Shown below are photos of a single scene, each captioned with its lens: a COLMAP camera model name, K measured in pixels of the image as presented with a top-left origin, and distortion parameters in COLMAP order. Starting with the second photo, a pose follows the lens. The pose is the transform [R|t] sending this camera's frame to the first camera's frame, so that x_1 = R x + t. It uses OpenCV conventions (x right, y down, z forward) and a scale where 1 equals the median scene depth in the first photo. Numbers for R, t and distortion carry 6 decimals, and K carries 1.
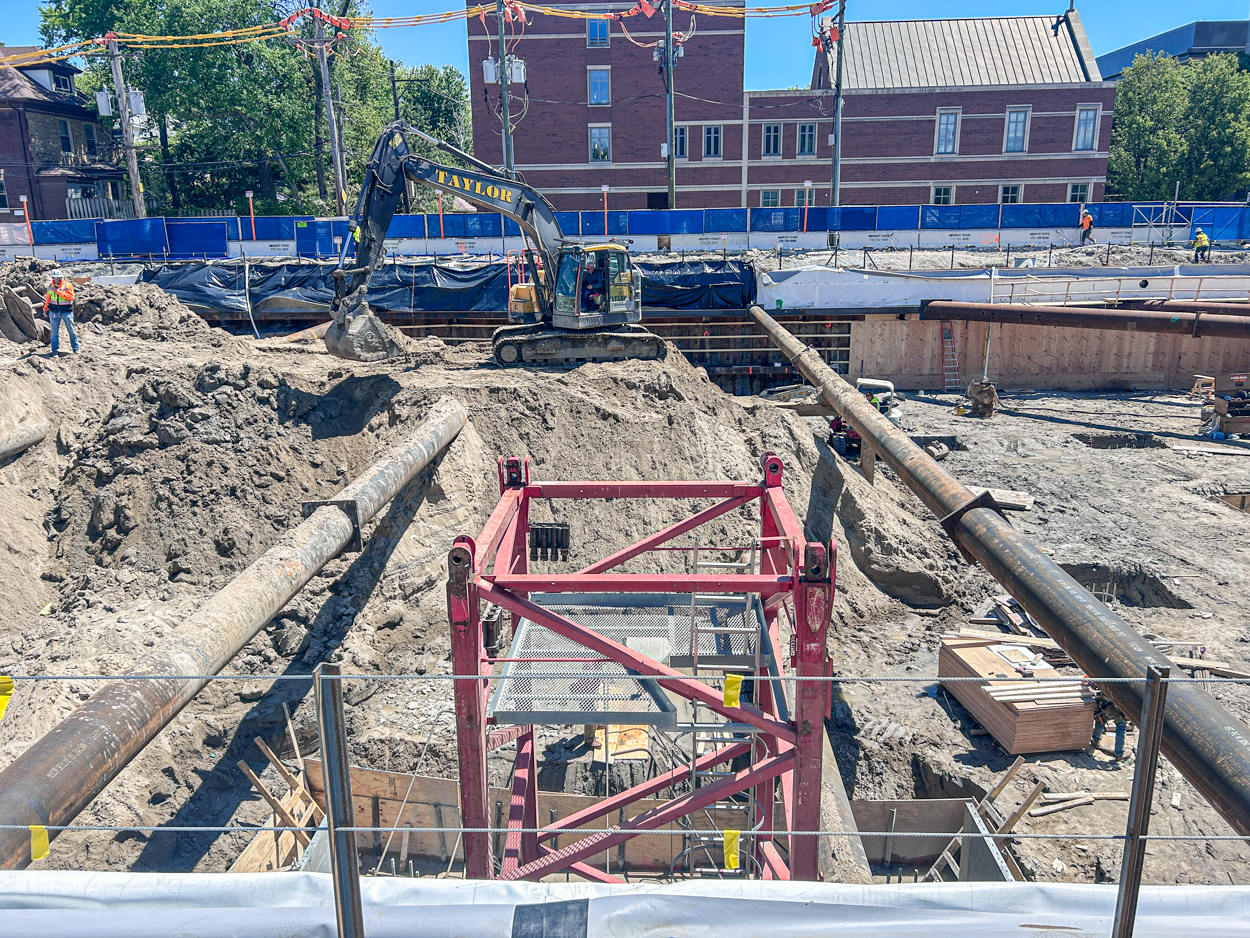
lens RADIAL K [[940.6, 0, 620.7], [0, 940.6, 464.5], [0, 0, 1]] dist [0.056265, -0.052011]
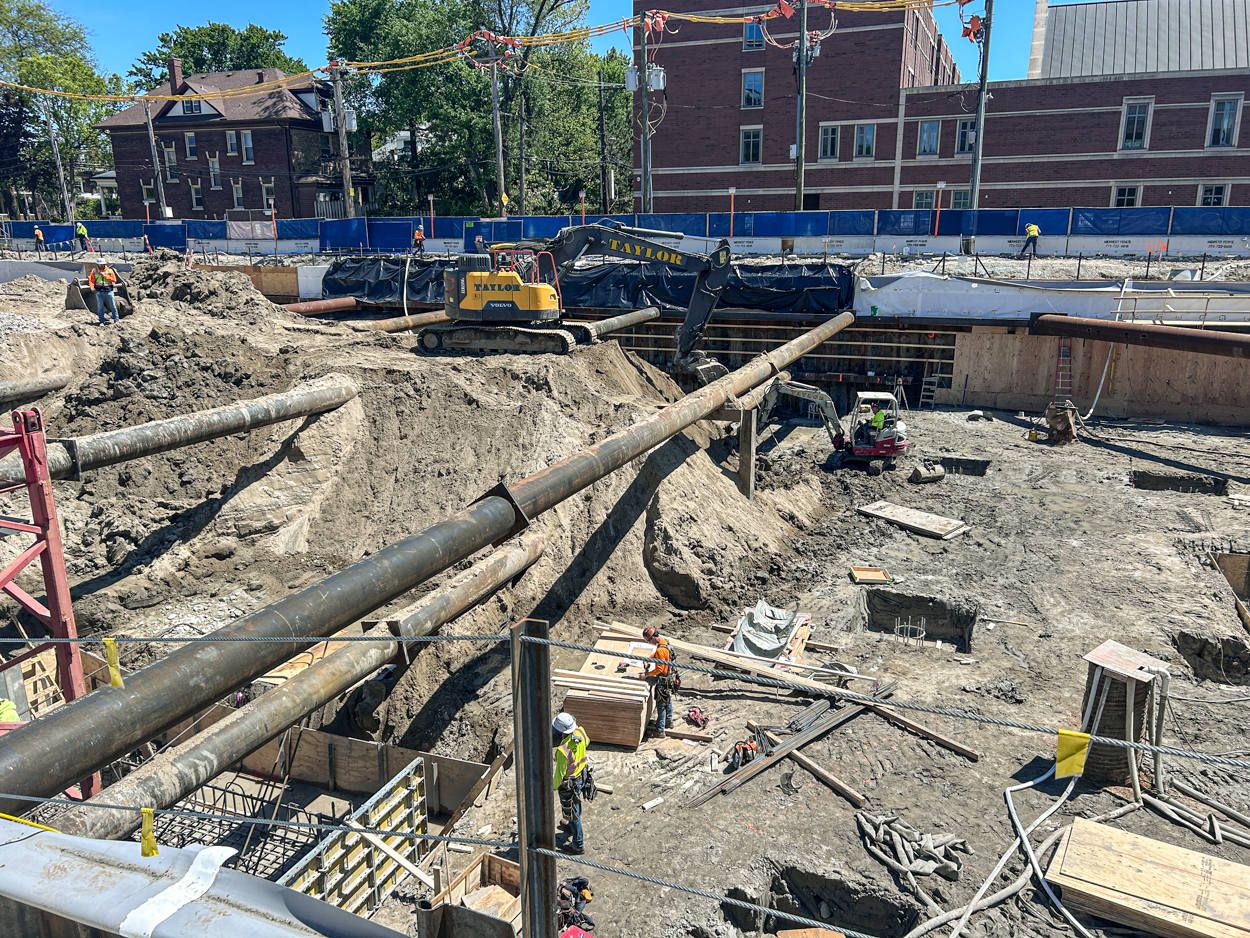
lens RADIAL K [[939.5, 0, 626.4], [0, 939.5, 470.4], [0, 0, 1]] dist [0.063374, -0.064819]
pose [[0.938026, 0.096142, -0.332963, 0.400065], [-0.093890, 0.995319, 0.022886, -0.010220], [0.333604, 0.009795, 0.942662, 0.016162]]
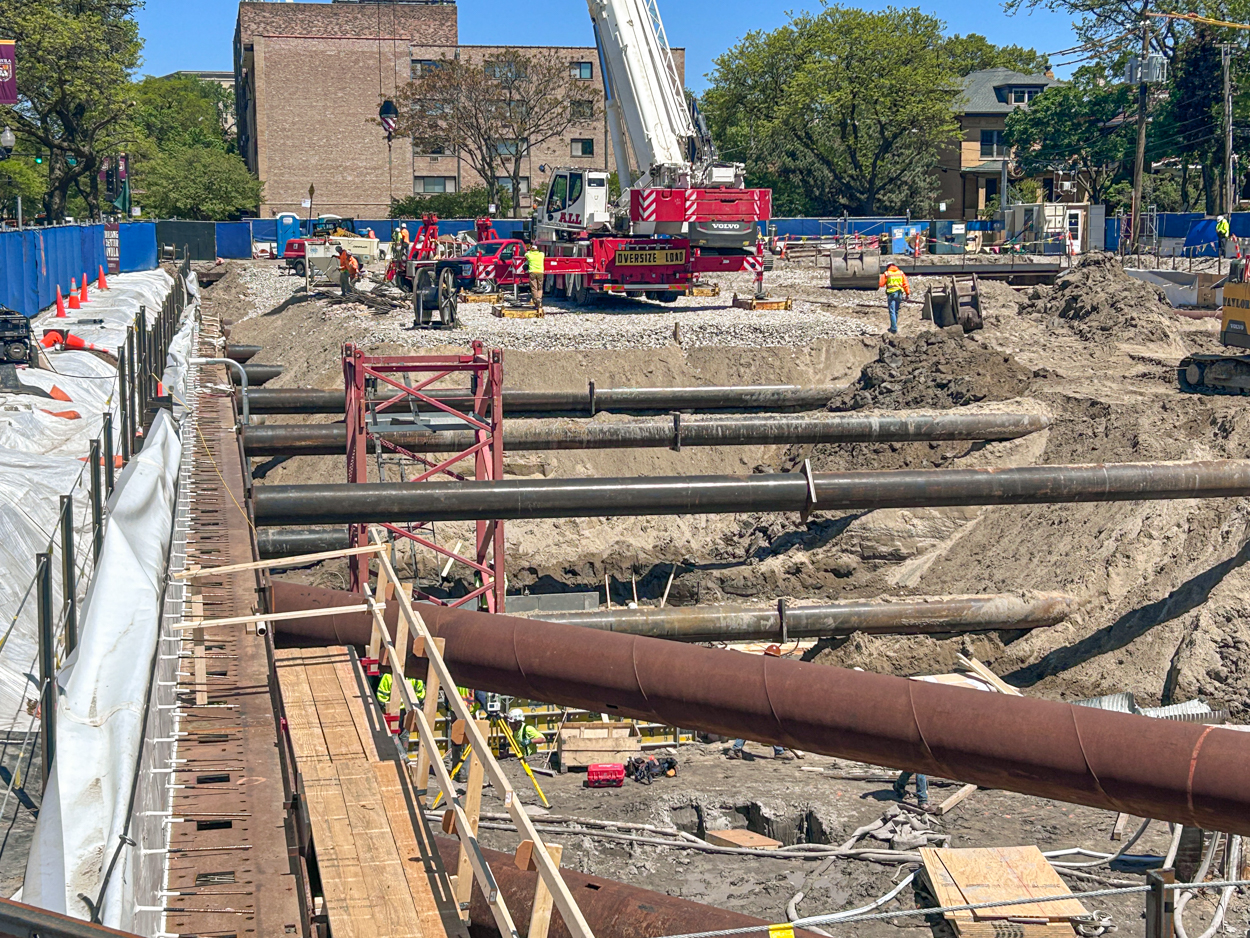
lens RADIAL K [[1986.5, 0, 630.6], [0, 1986.5, 470.6], [0, 0, 1]] dist [0.237364, -0.811825]
pose [[0.243739, 0.133609, -0.960593, 1.222047], [-0.241796, 0.967560, 0.073225, -0.038716], [0.939216, 0.214419, 0.268138, 0.066425]]
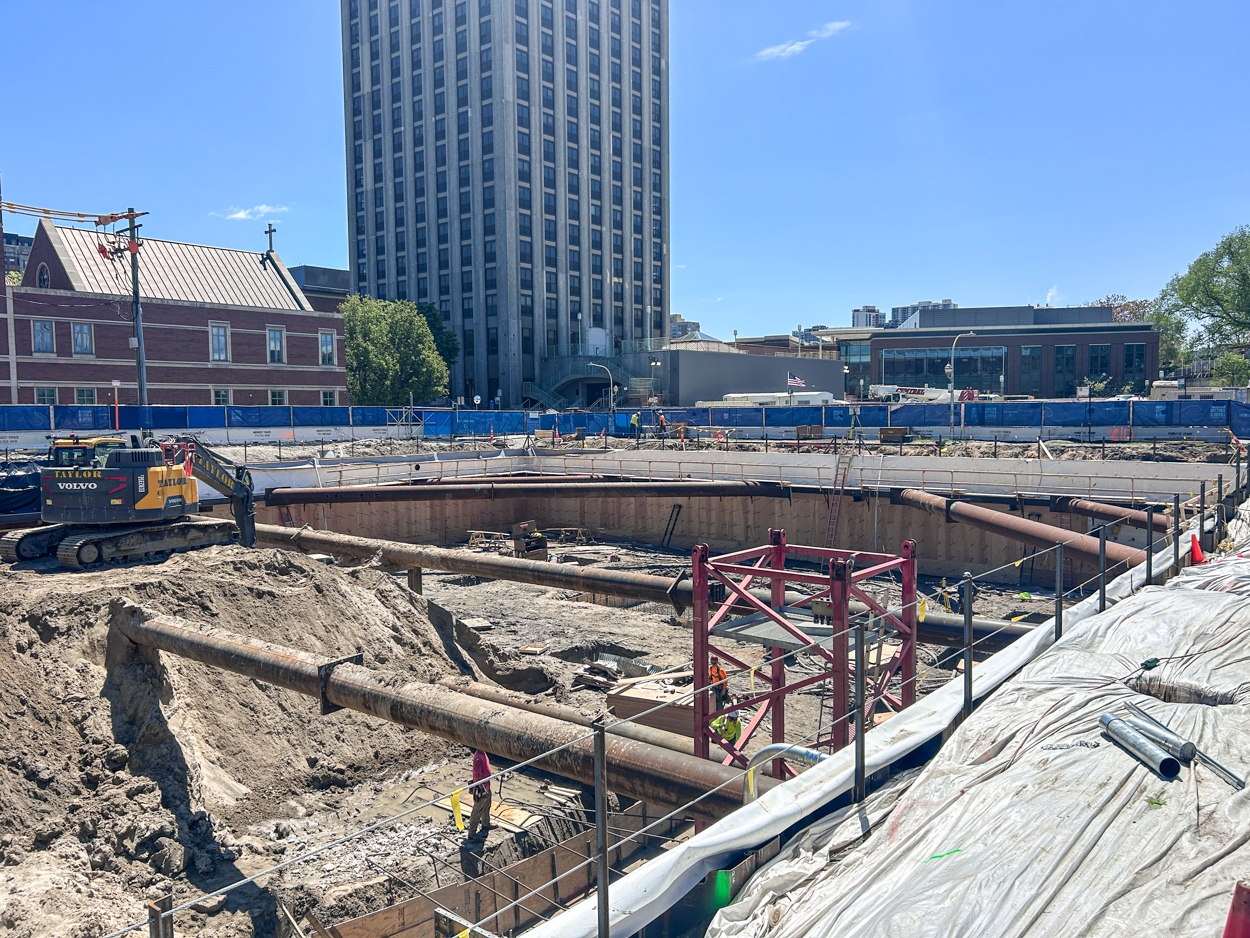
lens RADIAL K [[939.5, 0, 626.4], [0, 939.5, 470.4], [0, 0, 1]] dist [0.063374, -0.064819]
pose [[0.601229, -0.043462, 0.797894, -0.457533], [0.202202, 0.974297, -0.099292, 0.000624], [-0.773070, 0.221033, 0.594564, 0.020214]]
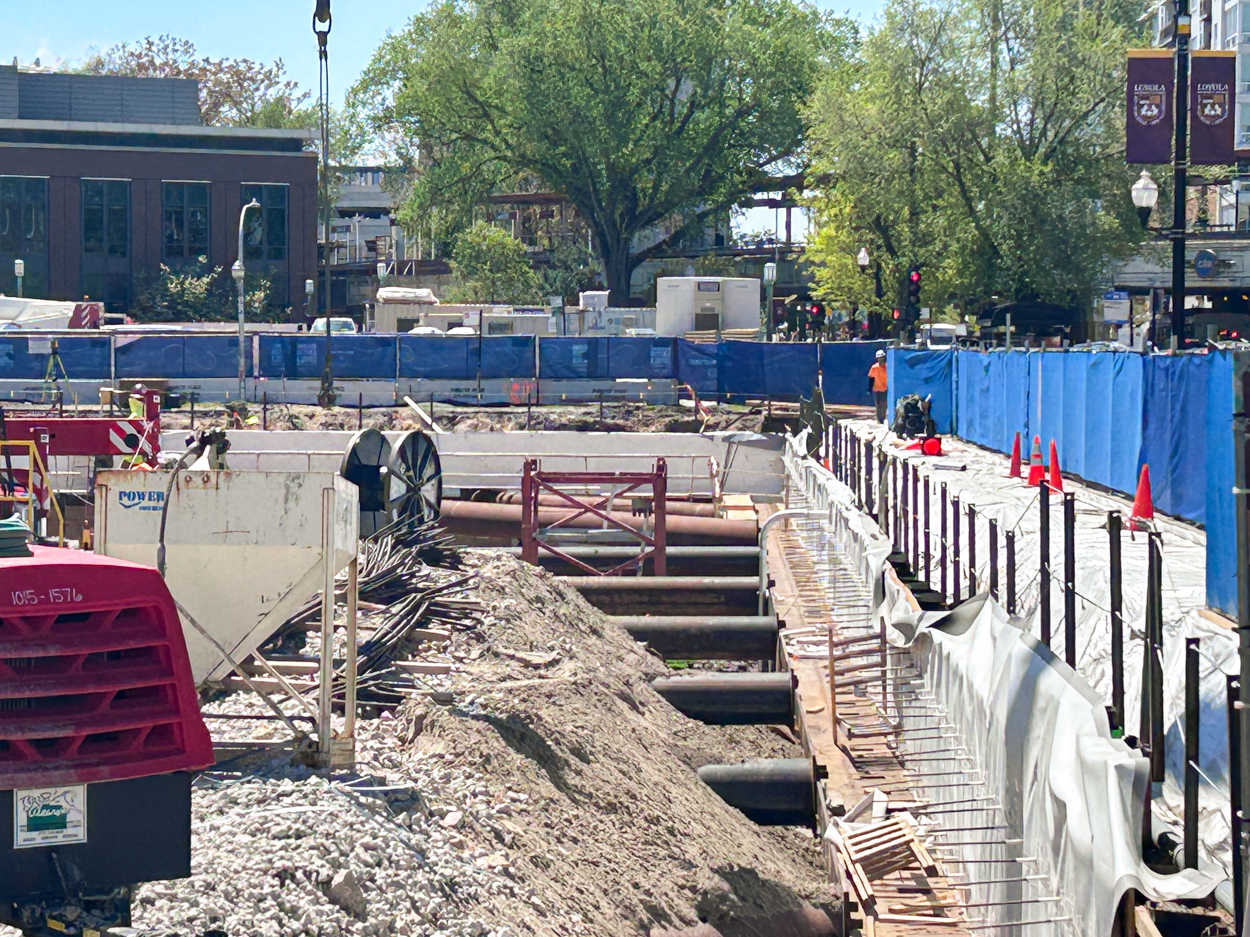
lens RADIAL K [[3688.6, 0, 625.0], [0, 3688.6, 468.5], [0, 0, 1]] dist [0.069252, 0.528593]
pose [[-0.020731, -0.022054, 0.999542, -2.313933], [0.246629, 0.968748, 0.026490, -0.046548], [-0.968888, 0.247065, -0.014644, 0.281013]]
